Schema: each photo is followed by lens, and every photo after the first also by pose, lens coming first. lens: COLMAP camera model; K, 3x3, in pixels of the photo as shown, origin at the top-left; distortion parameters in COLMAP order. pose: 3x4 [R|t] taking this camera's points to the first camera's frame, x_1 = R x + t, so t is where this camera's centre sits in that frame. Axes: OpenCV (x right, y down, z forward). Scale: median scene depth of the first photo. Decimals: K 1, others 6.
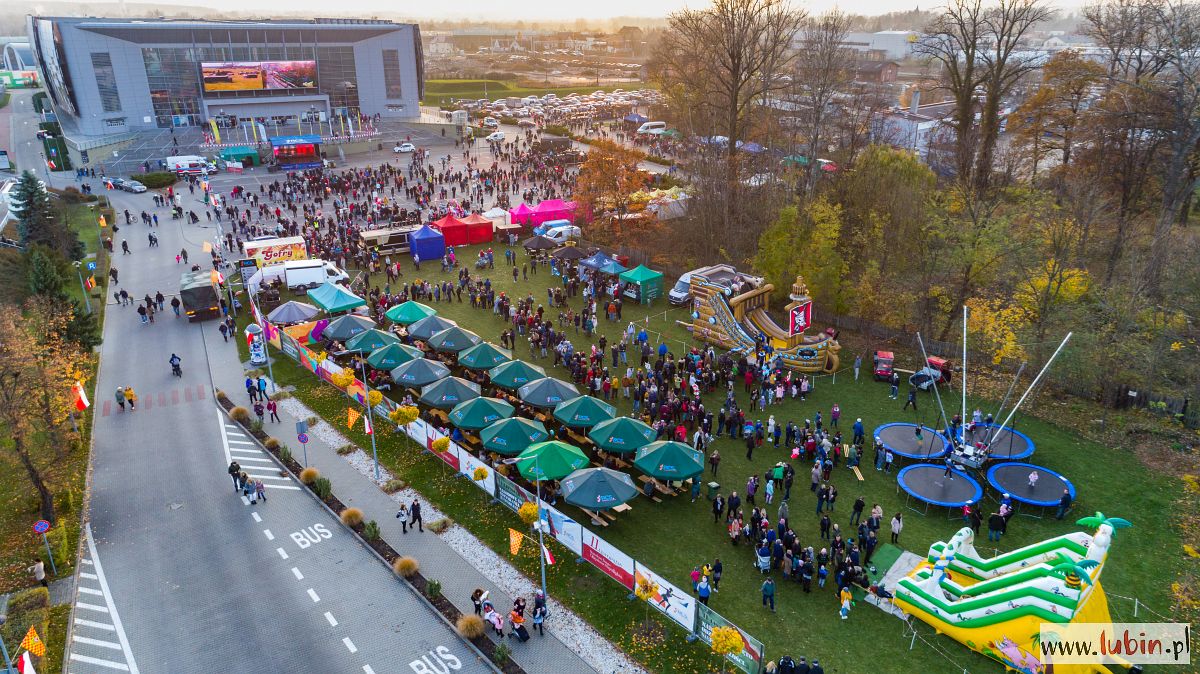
lens RADIAL K [[803.9, 0, 600.0], [0, 803.9, 337.0], [0, 0, 1]] dist [0.015922, 0.004449]
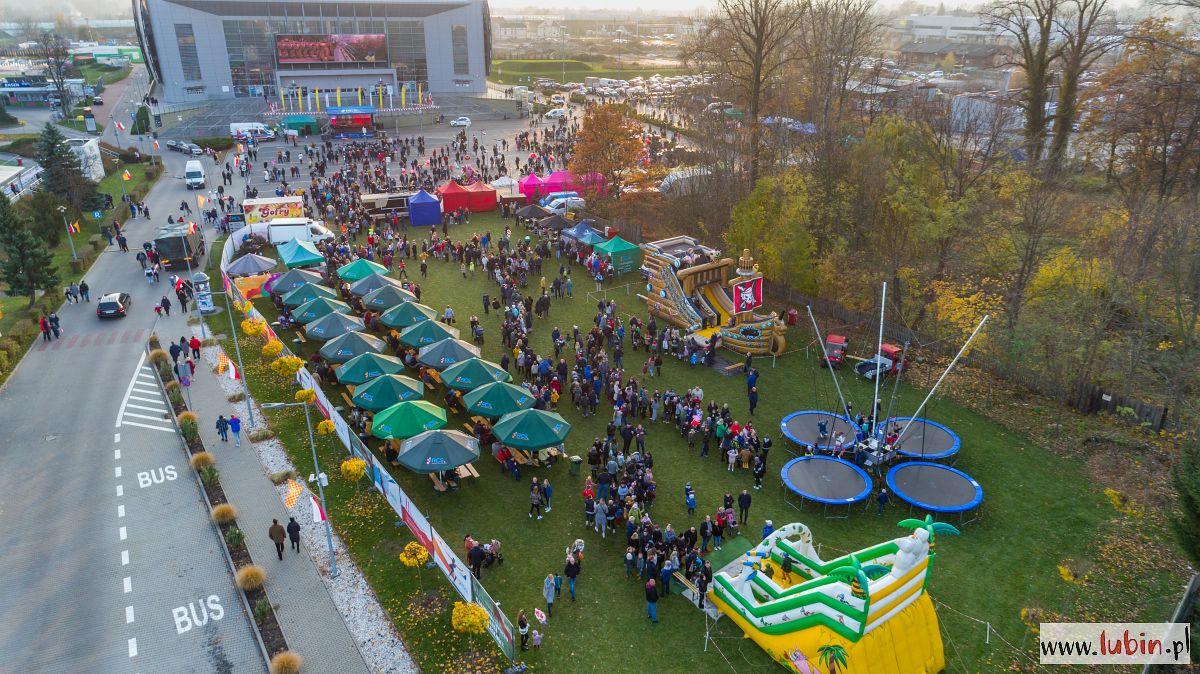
lens RADIAL K [[803.9, 0, 600.0], [0, 803.9, 337.0], [0, 0, 1]] dist [0.015922, 0.004449]
pose [[0.989055, 0.059089, -0.135200, 0.195998], [-0.057468, 0.998221, 0.015866, 0.018851], [0.135897, -0.007923, 0.990691, 0.060264]]
